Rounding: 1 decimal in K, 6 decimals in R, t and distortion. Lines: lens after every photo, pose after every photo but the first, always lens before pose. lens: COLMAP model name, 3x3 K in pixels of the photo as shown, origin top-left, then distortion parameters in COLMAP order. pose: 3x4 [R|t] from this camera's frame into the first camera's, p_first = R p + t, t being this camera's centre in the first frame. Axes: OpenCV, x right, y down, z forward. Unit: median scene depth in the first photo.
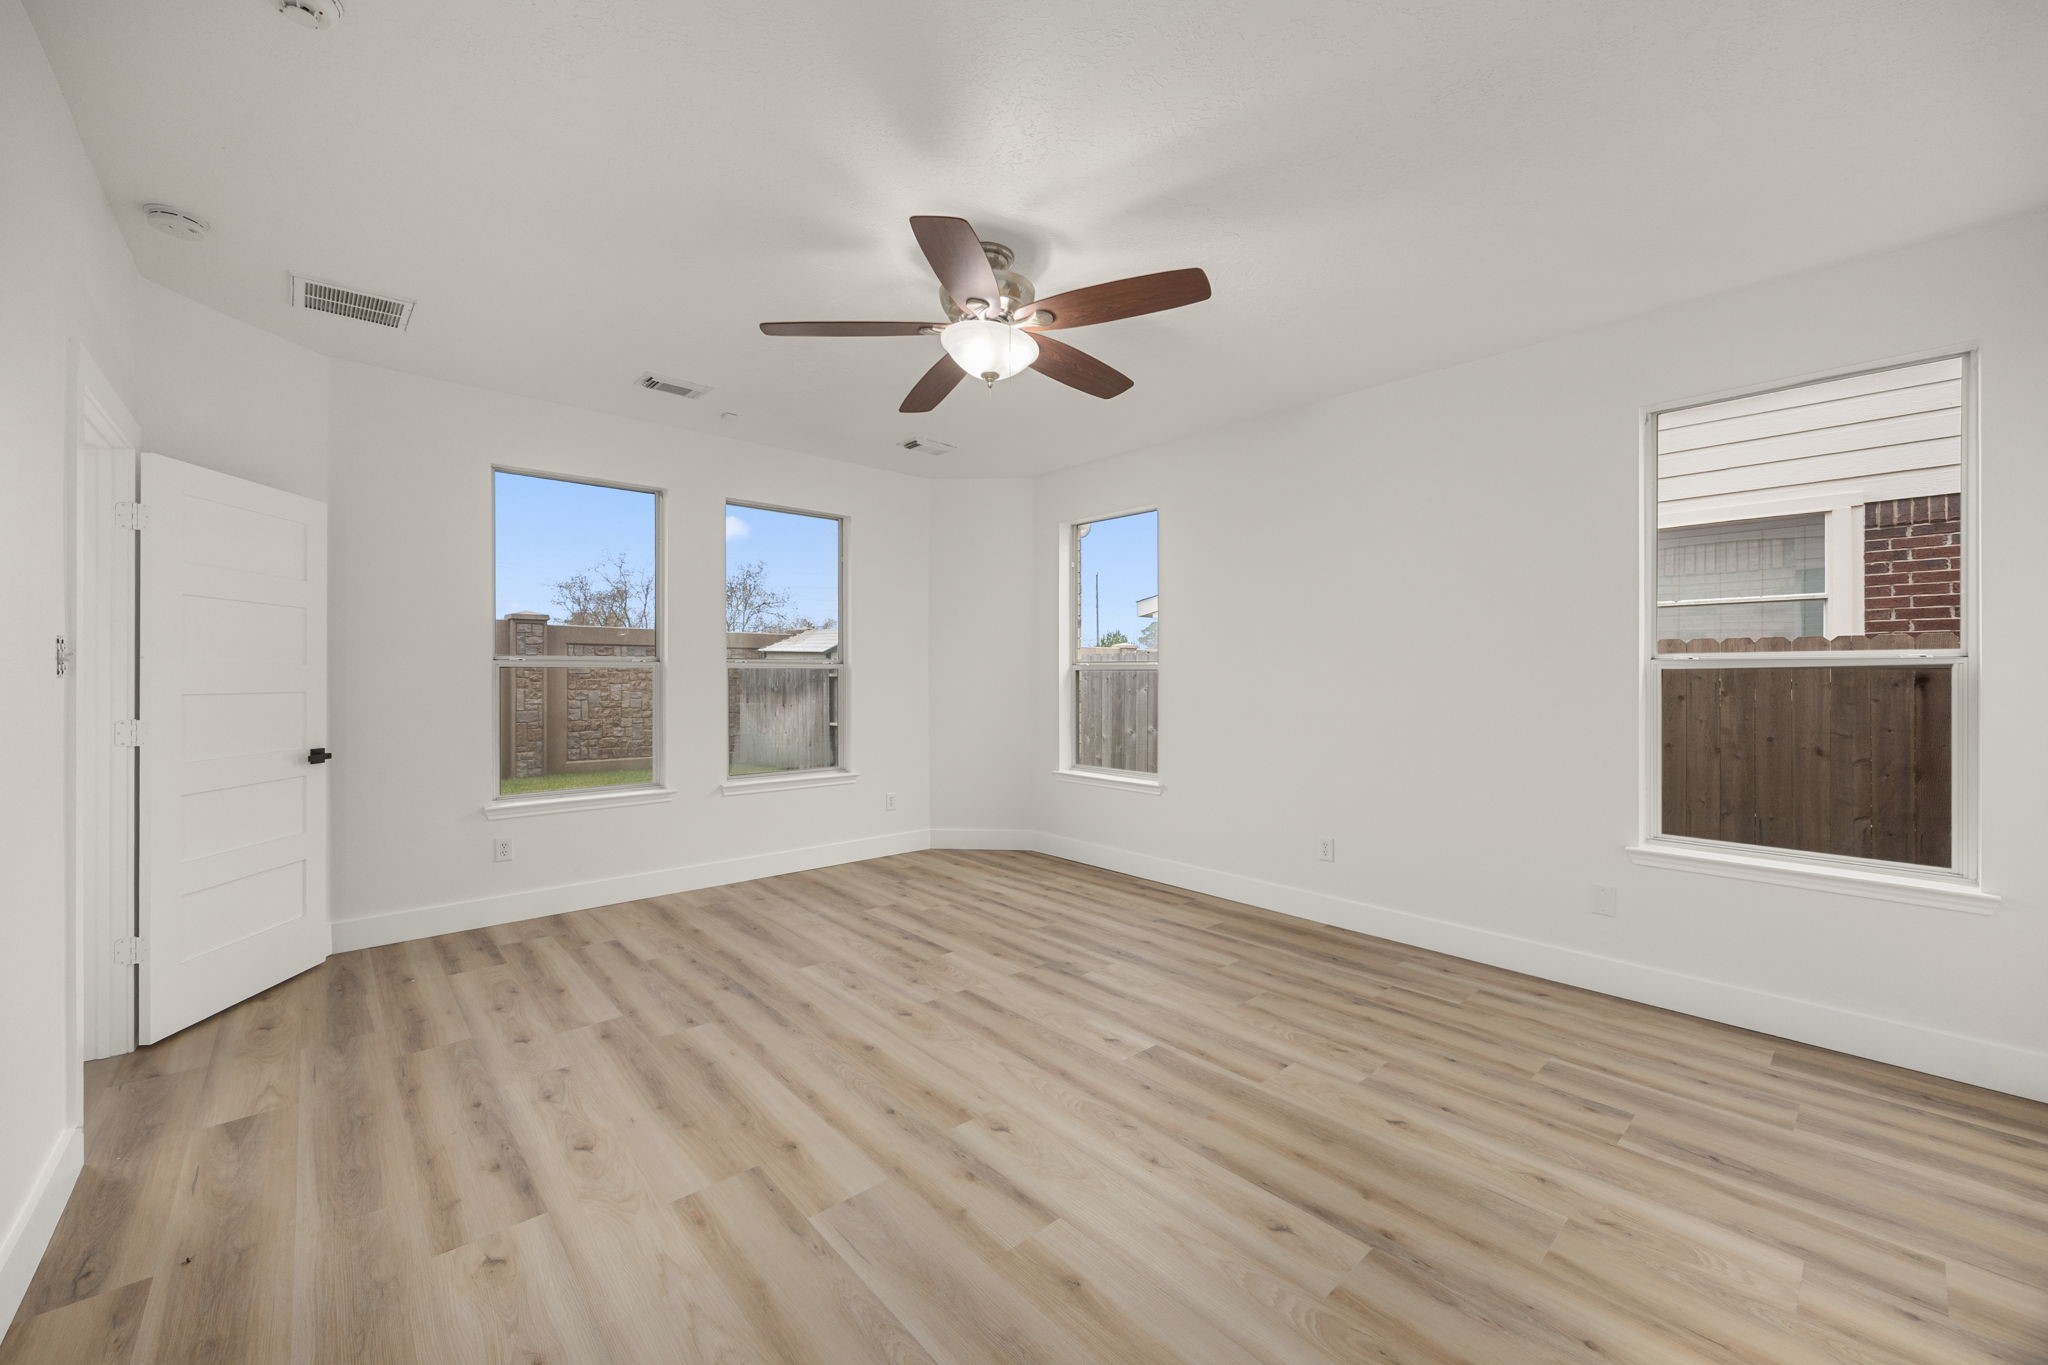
lens RADIAL K [[785.2, 0, 1023.3], [0, 785.2, 678.8], [0, 0, 1]] dist [0.000017, 0.000009]
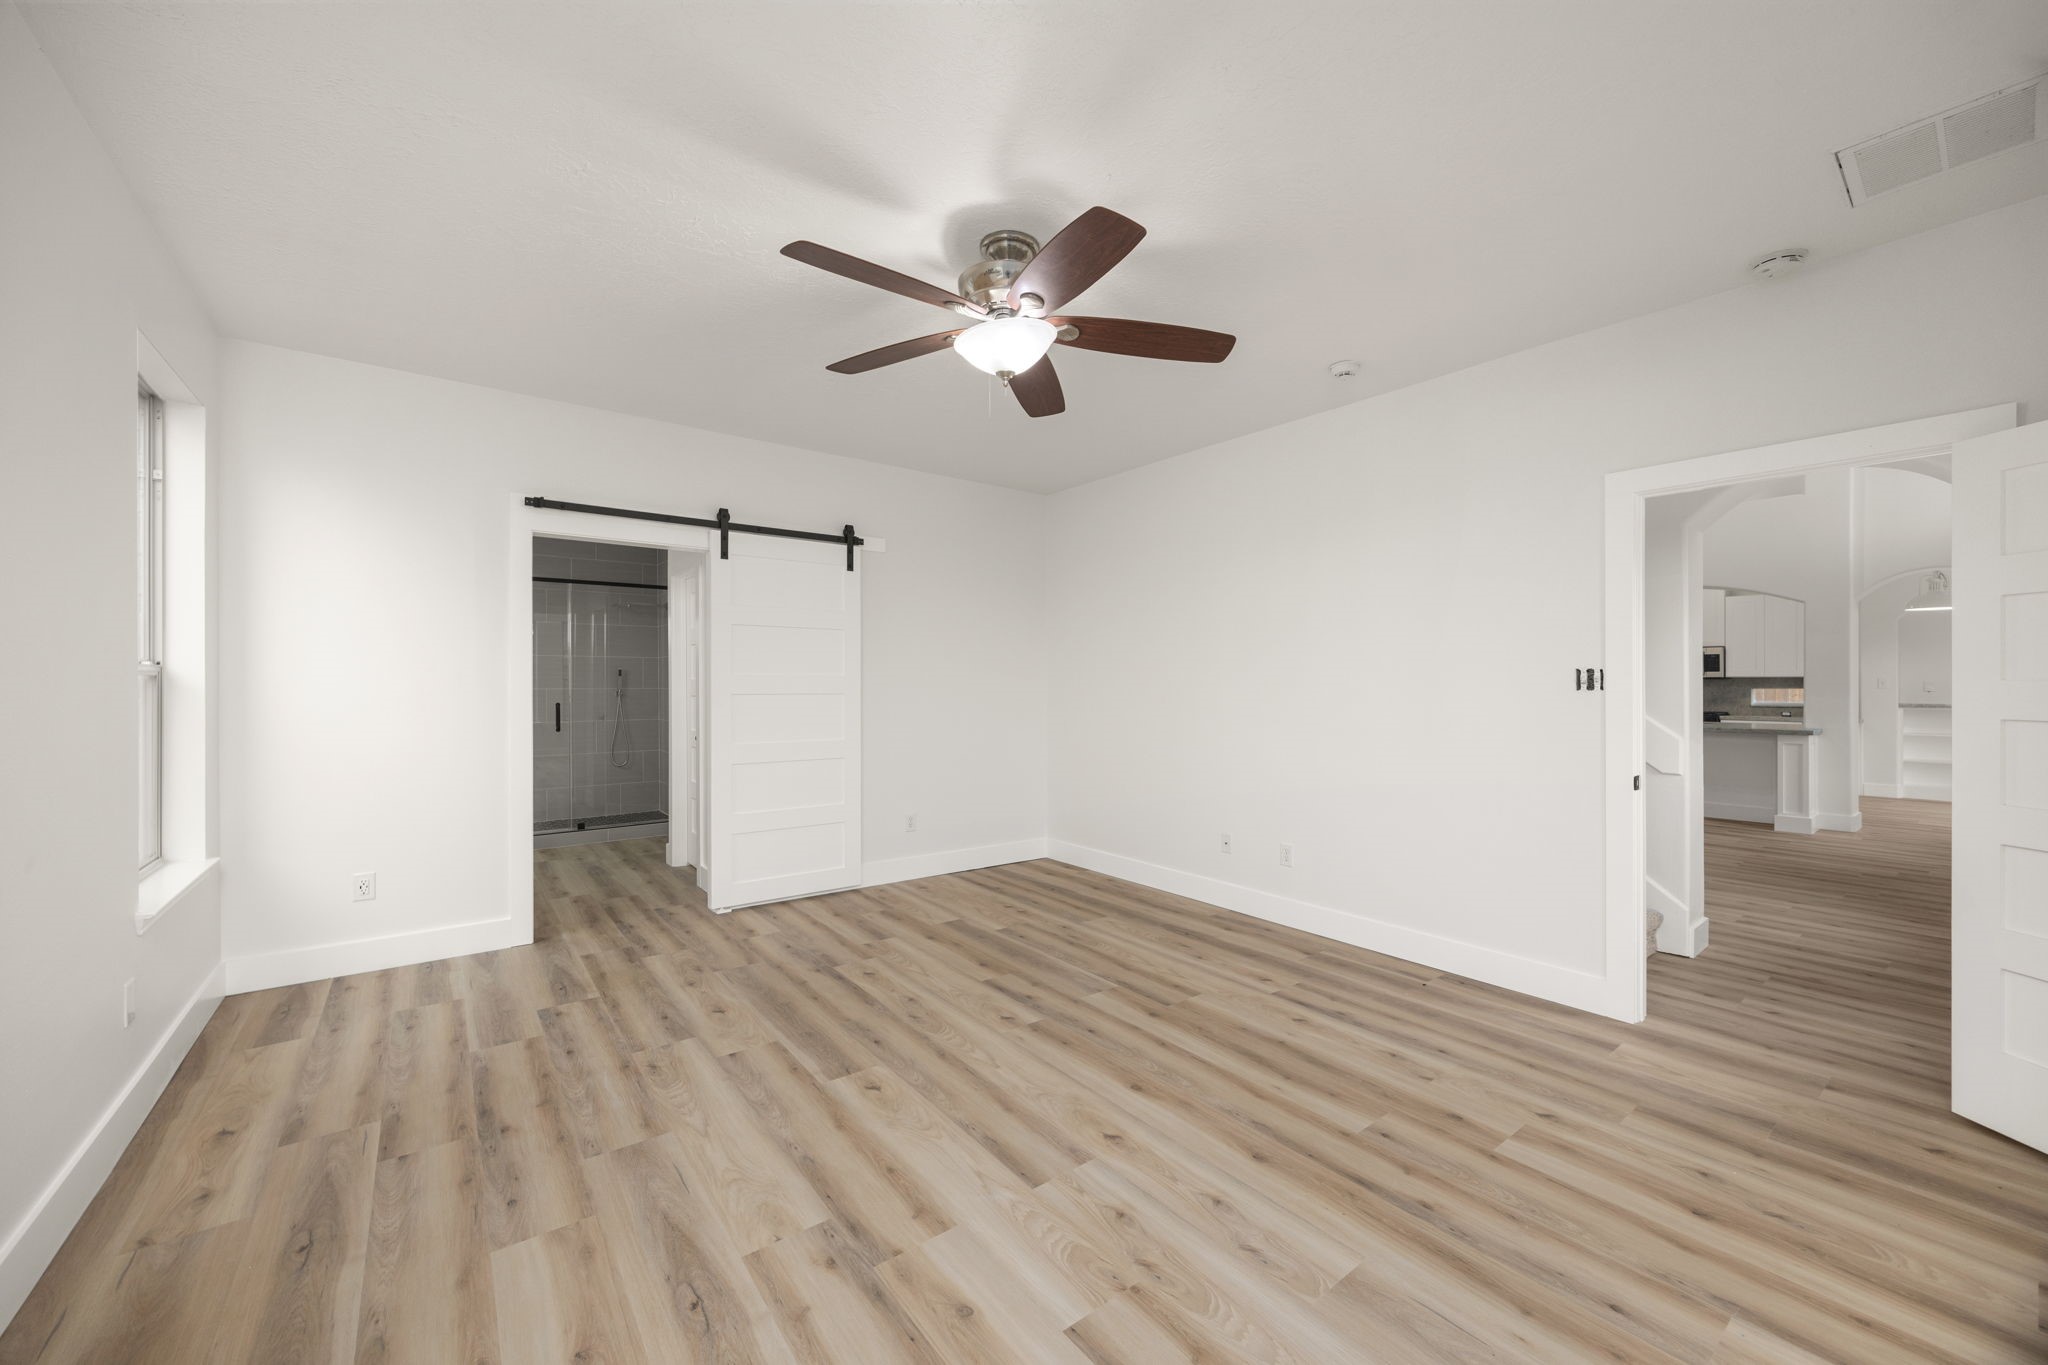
lens RADIAL K [[785.2, 0, 1024.3], [0, 785.2, 680.9], [0, 0, 1]] dist [0.000017, 0.000009]
pose [[-0.996667, -0.005419, 0.081395, -0.139887], [-0.005277, 0.999984, 0.001968, -0.015025], [-0.081404, 0.001532, -0.996680, 1.973197]]
